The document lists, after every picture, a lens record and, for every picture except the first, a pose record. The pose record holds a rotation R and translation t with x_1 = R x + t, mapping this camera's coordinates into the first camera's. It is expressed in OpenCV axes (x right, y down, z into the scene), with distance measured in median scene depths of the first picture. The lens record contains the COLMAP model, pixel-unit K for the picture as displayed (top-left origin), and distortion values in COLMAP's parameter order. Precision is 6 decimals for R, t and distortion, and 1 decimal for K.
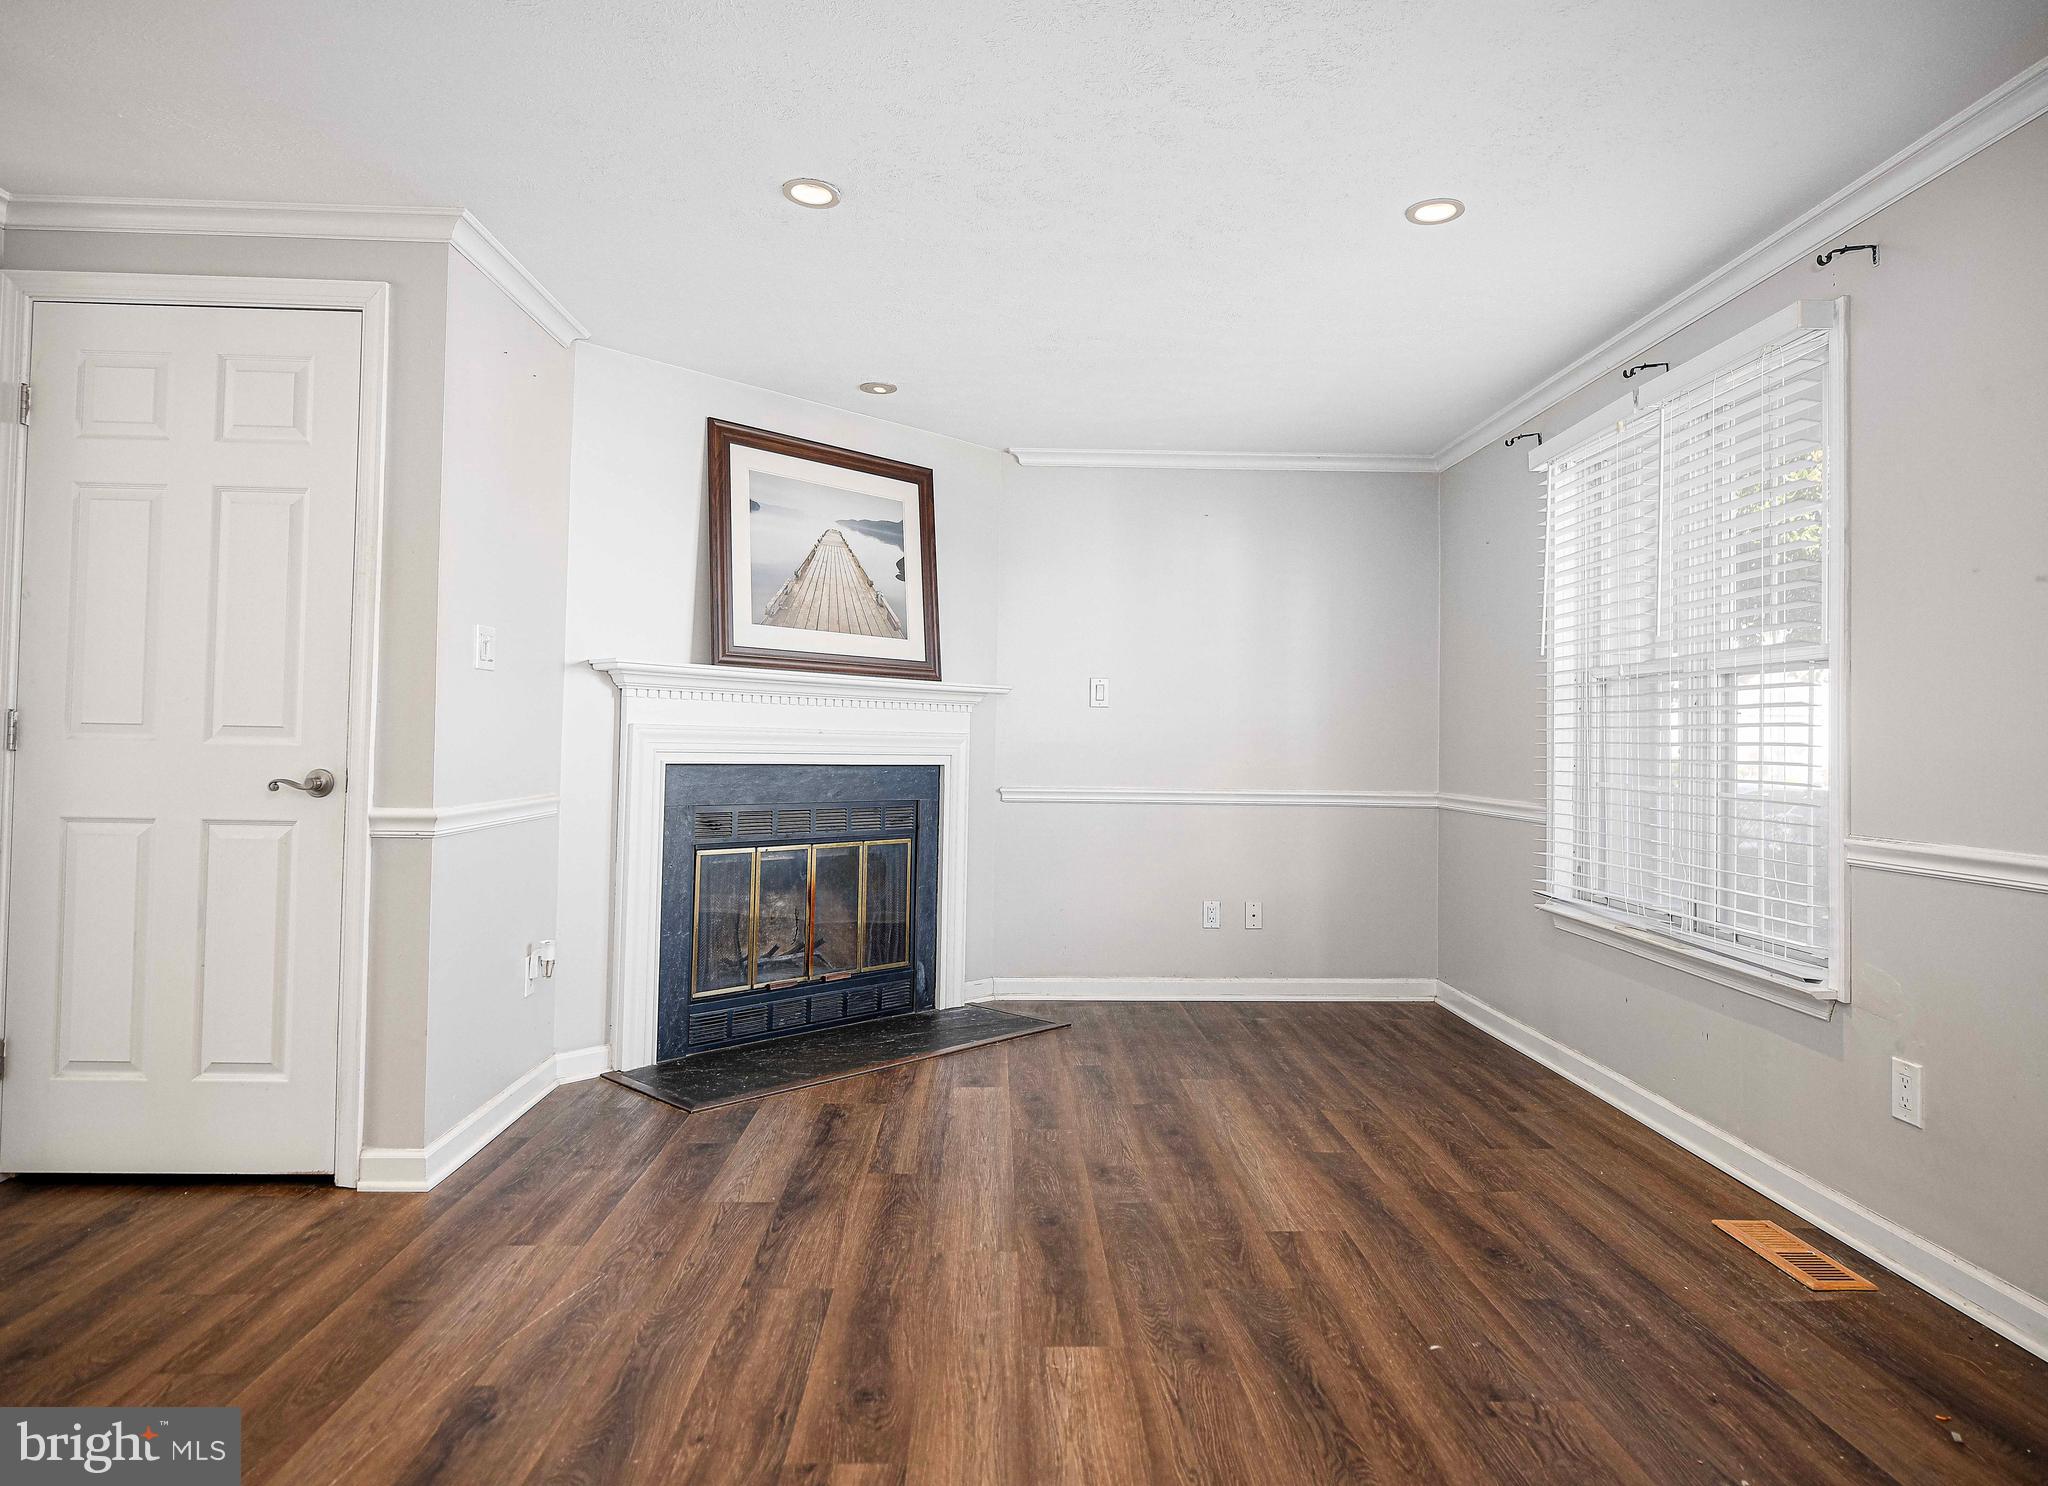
lens RADIAL K [[1214.2, 0, 1040.6], [0, 1214.2, 739.2], [0, 0, 1]] dist [-0.004044, -0.002975]
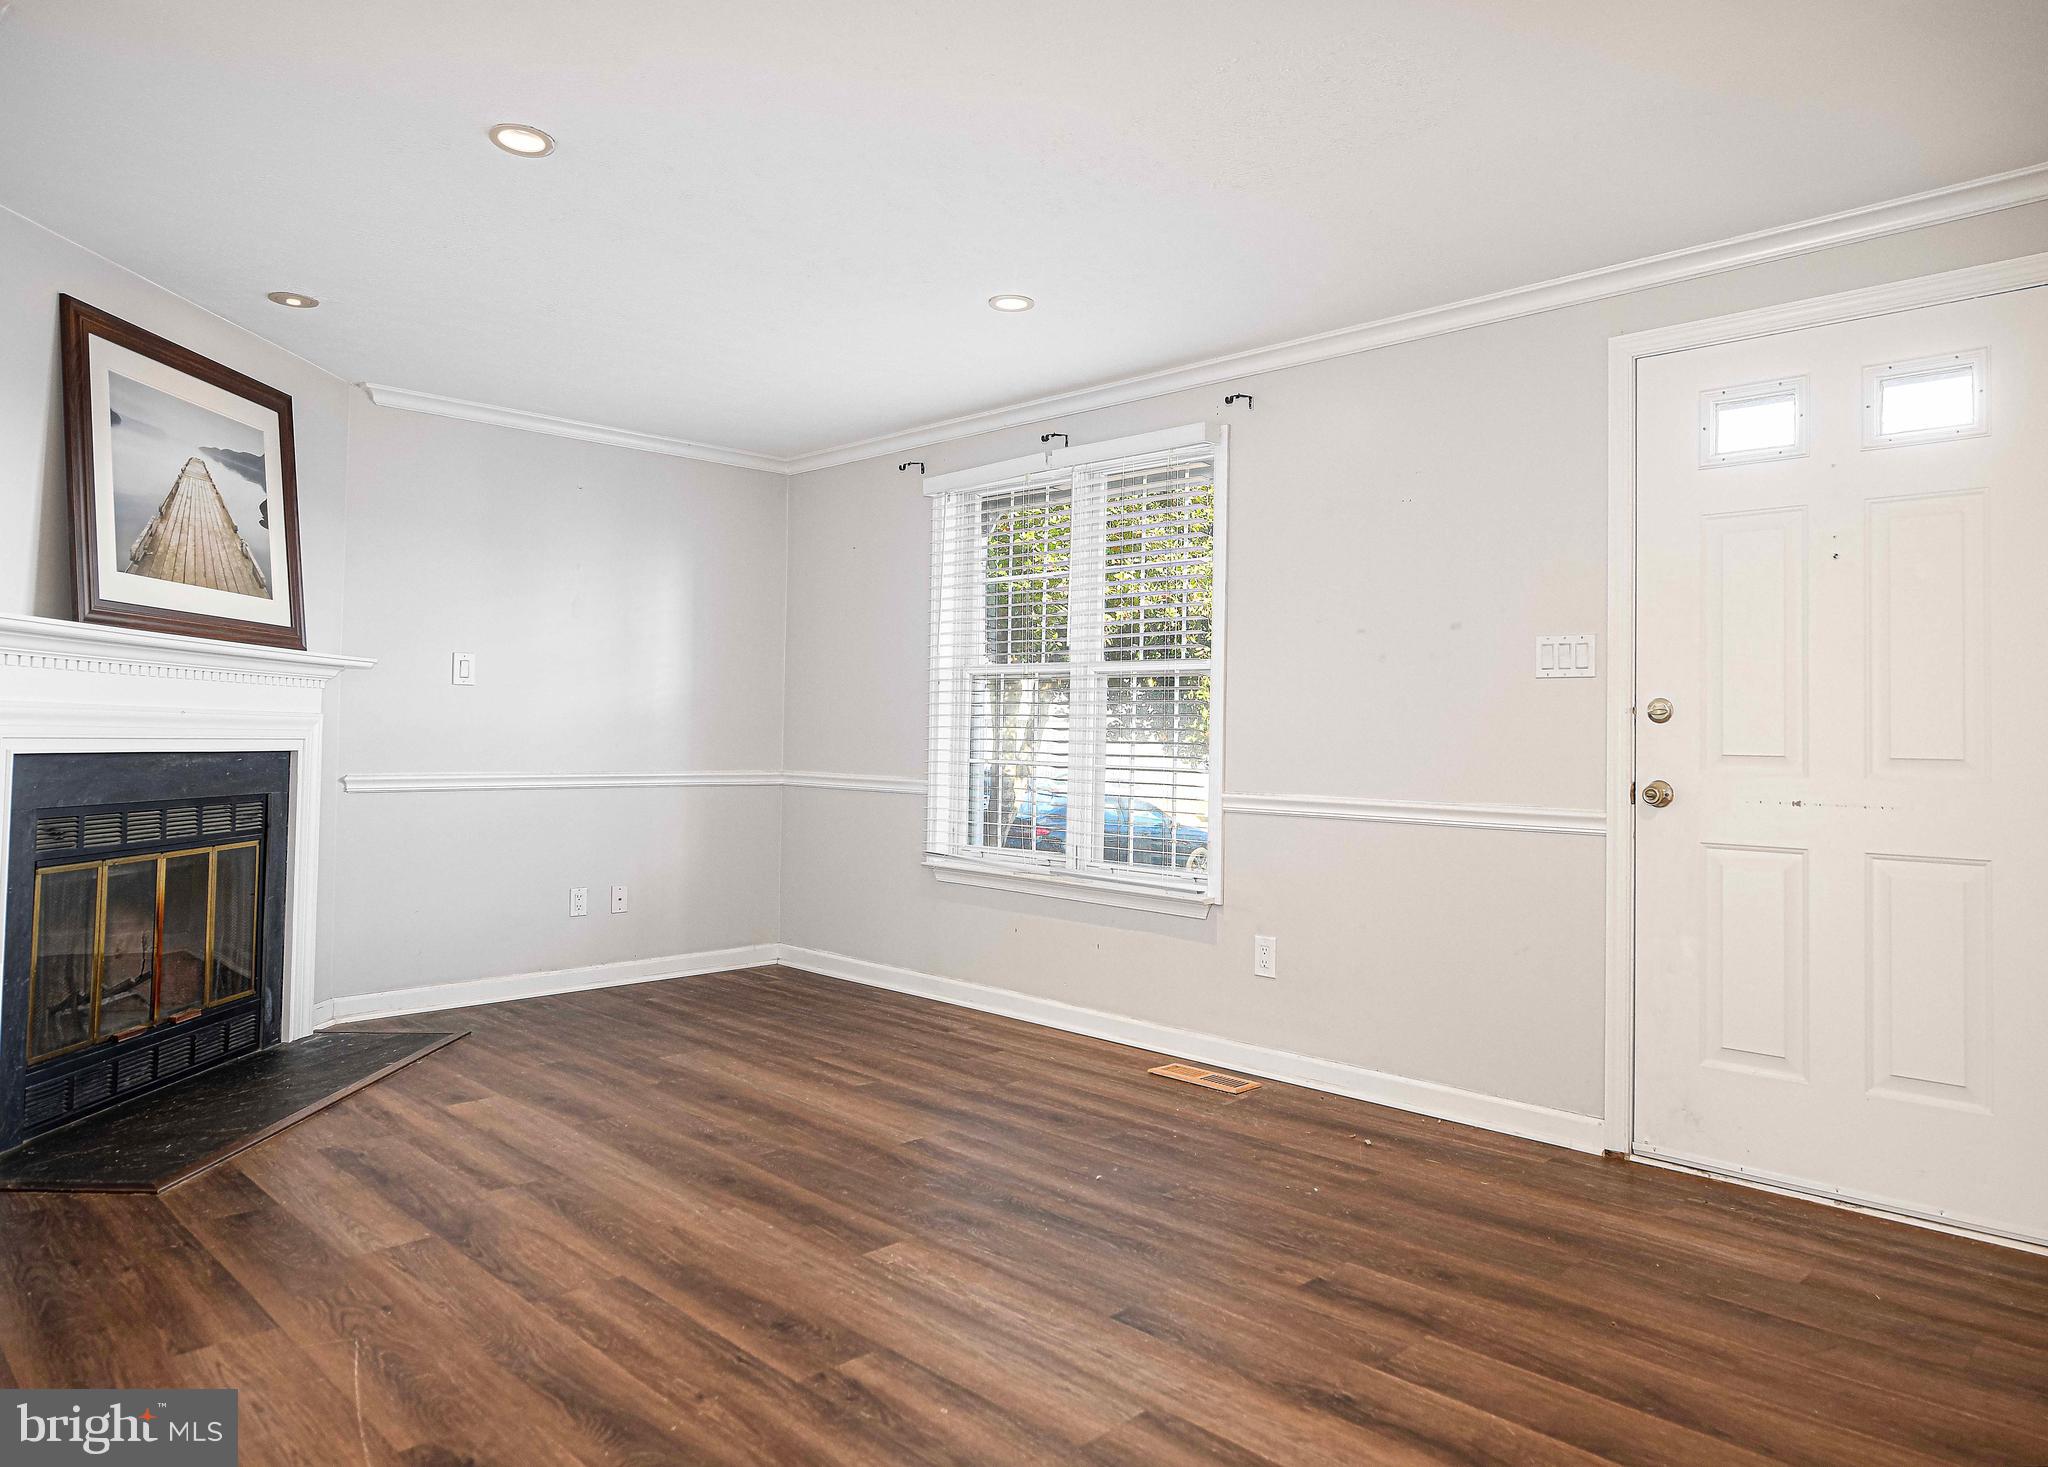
lens RADIAL K [[1303.6, 0, 1033.8], [0, 1303.6, 731.2], [0, 0, 1]] dist [-0.000834, -0.005280]
pose [[0.734965, -0.001136, 0.678104, -0.578957], [-0.007332, 0.999927, 0.009622, -0.008035], [-0.678066, -0.012044, 0.734903, -0.012614]]
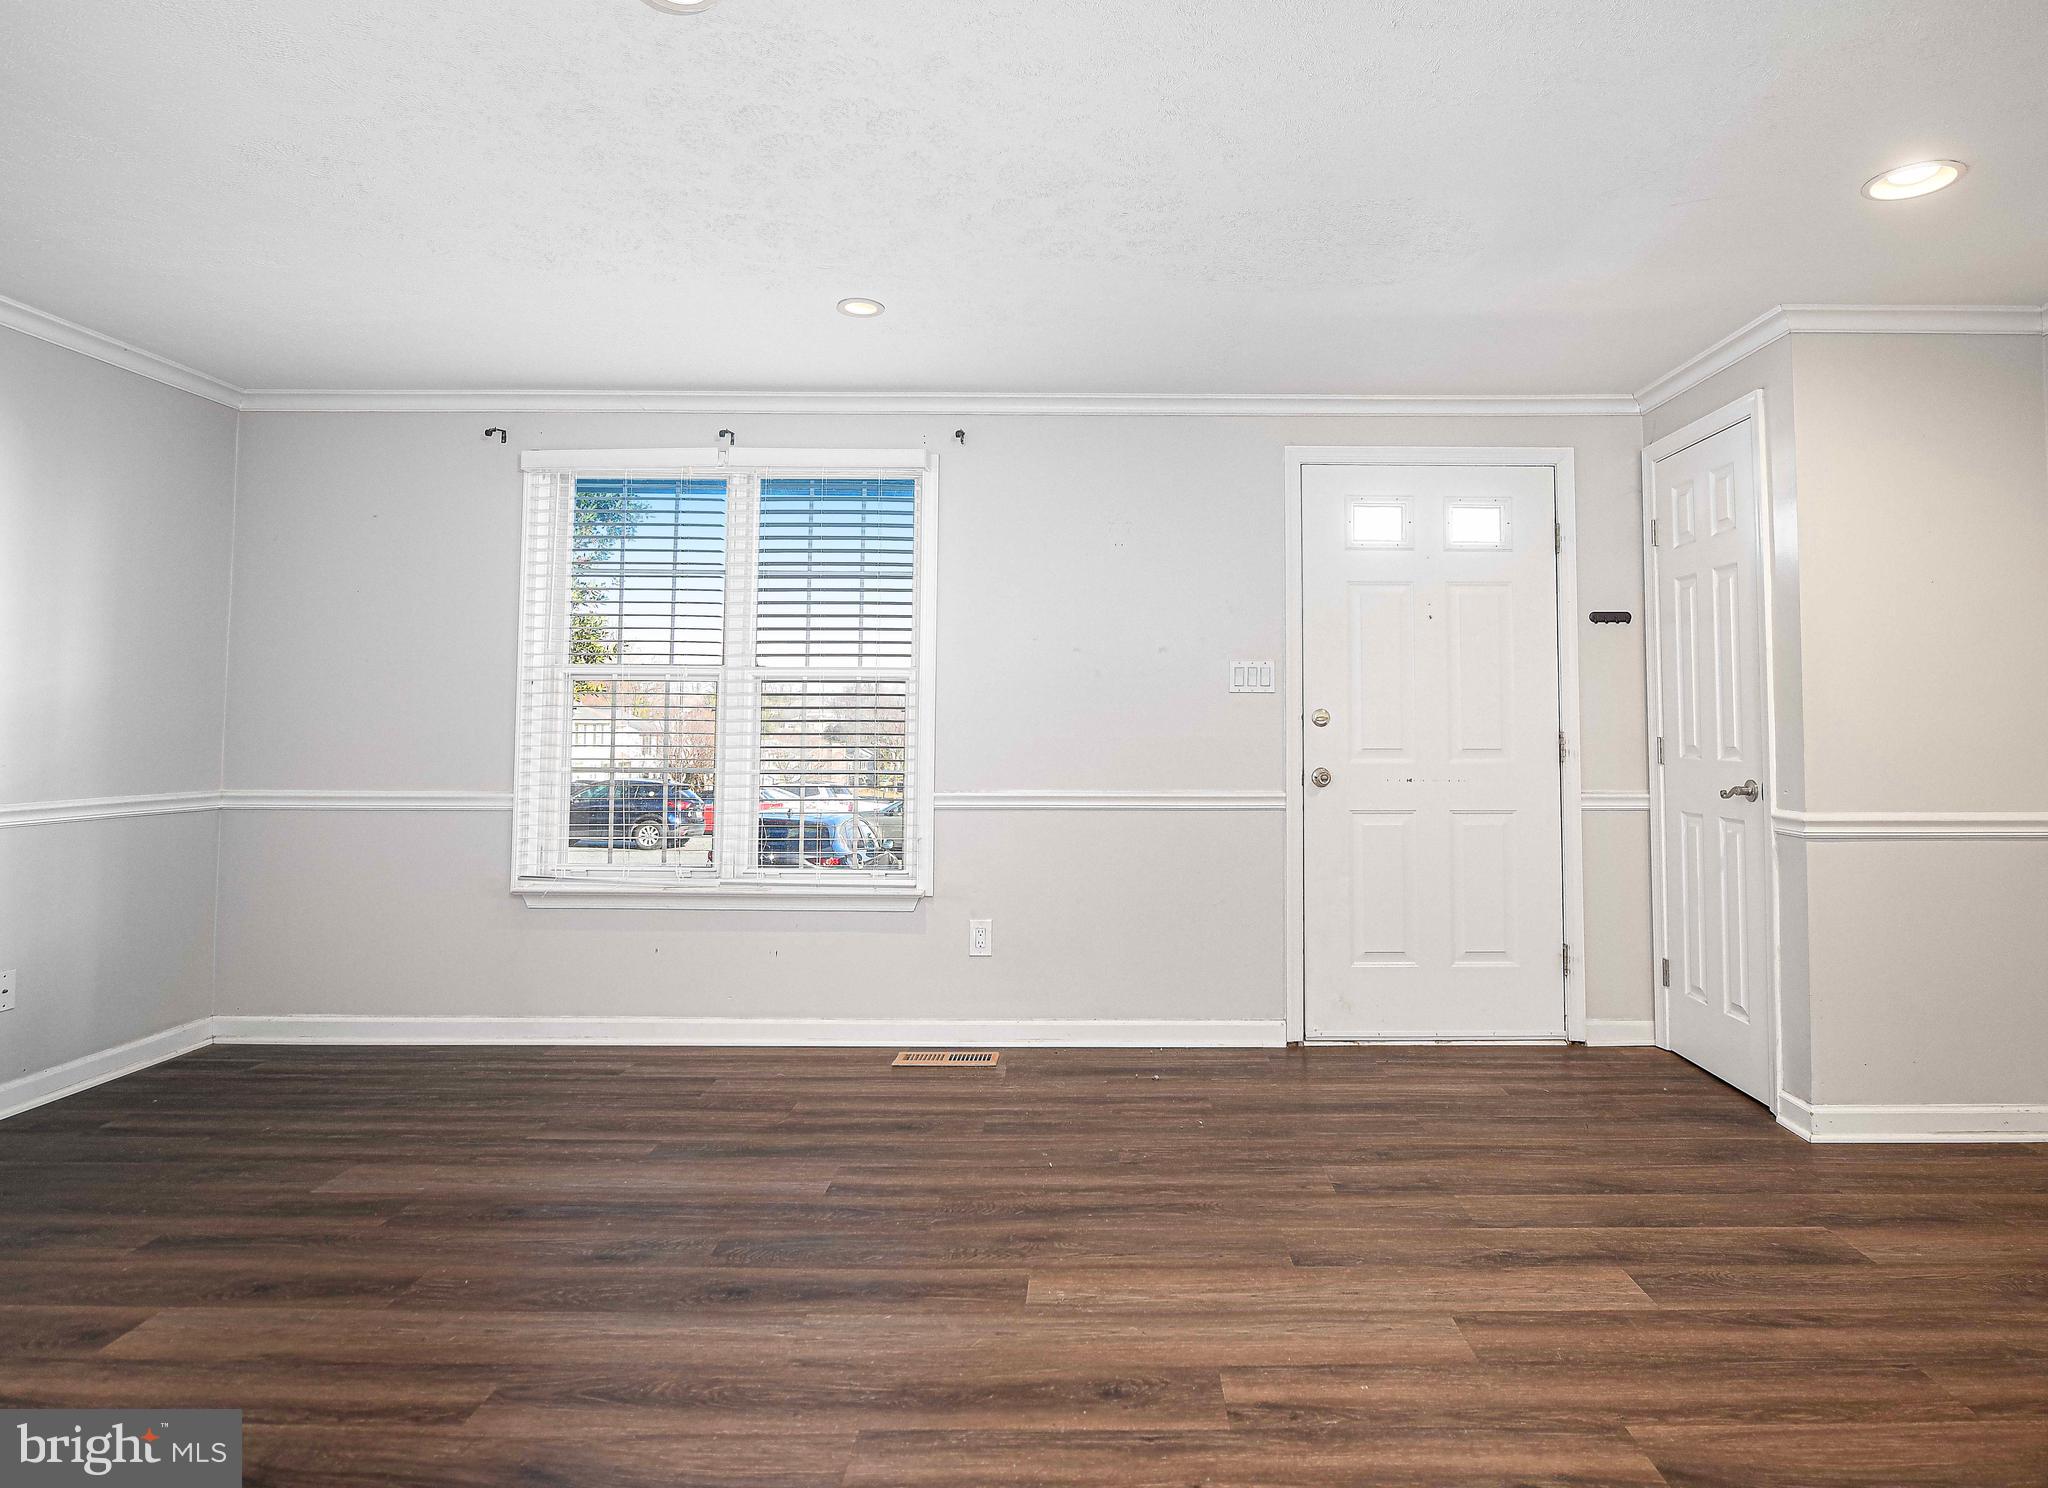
lens RADIAL K [[1147.0, 0, 1078.9], [0, 1147.0, 696.3], [0, 0, 1]] dist [-0.011792, -0.003544]
pose [[0.048452, 0.013229, 0.998738, -0.832248], [-0.004416, 0.999905, -0.013030, -0.026604], [-0.998816, -0.003779, 0.048506, 0.730423]]
